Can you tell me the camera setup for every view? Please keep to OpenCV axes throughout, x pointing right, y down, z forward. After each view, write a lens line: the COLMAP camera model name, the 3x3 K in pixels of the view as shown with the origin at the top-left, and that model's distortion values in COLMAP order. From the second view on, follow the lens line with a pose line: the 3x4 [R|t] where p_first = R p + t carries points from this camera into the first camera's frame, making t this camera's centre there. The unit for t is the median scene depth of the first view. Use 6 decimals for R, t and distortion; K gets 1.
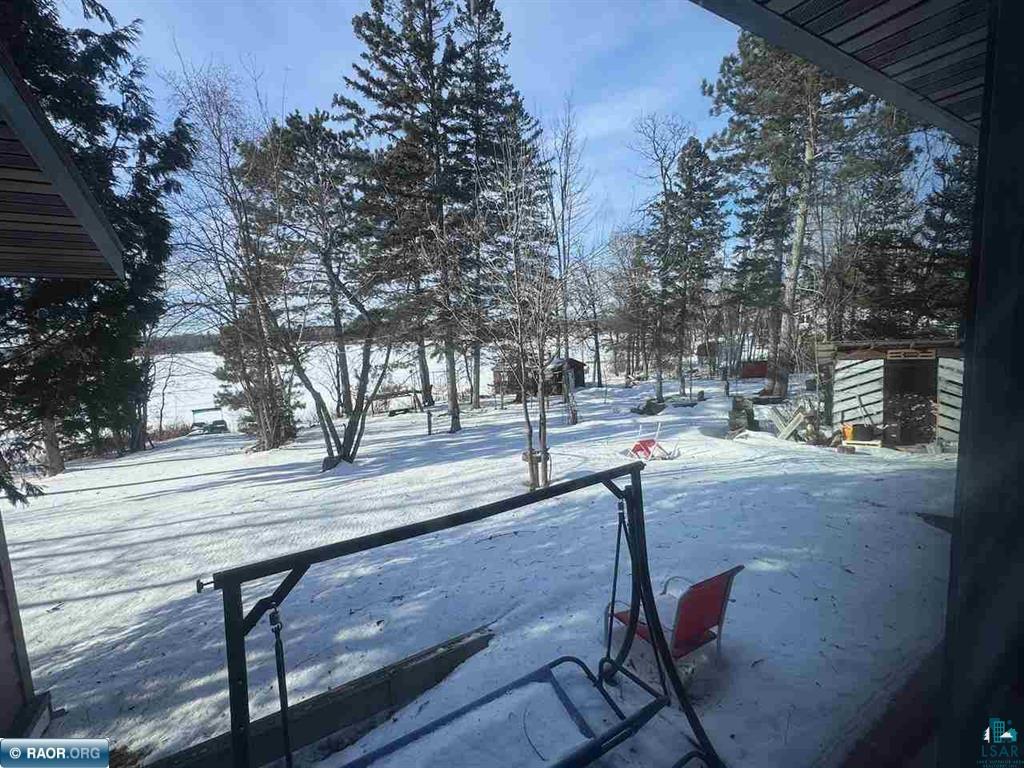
lens RADIAL K [[449.9, 0, 512.2], [0, 449.9, 380.9], [0, 0, 1]] dist [-0.002301, -0.000155]
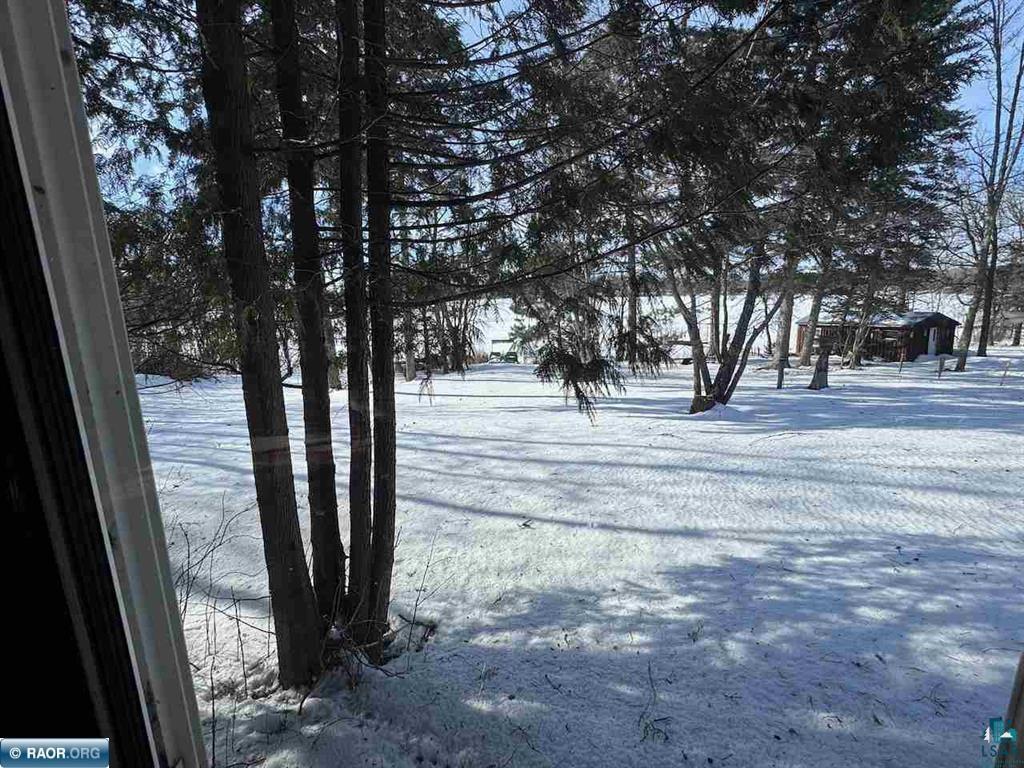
lens RADIAL K [[449.9, 0, 511.2], [0, 449.9, 387.4], [0, 0, 1]] dist [-0.002301, -0.000155]
pose [[0.869725, 0.129219, -0.476320, -0.215145], [-0.073708, 0.988300, 0.133529, 0.047013], [0.488002, -0.081025, 0.869074, 0.091181]]
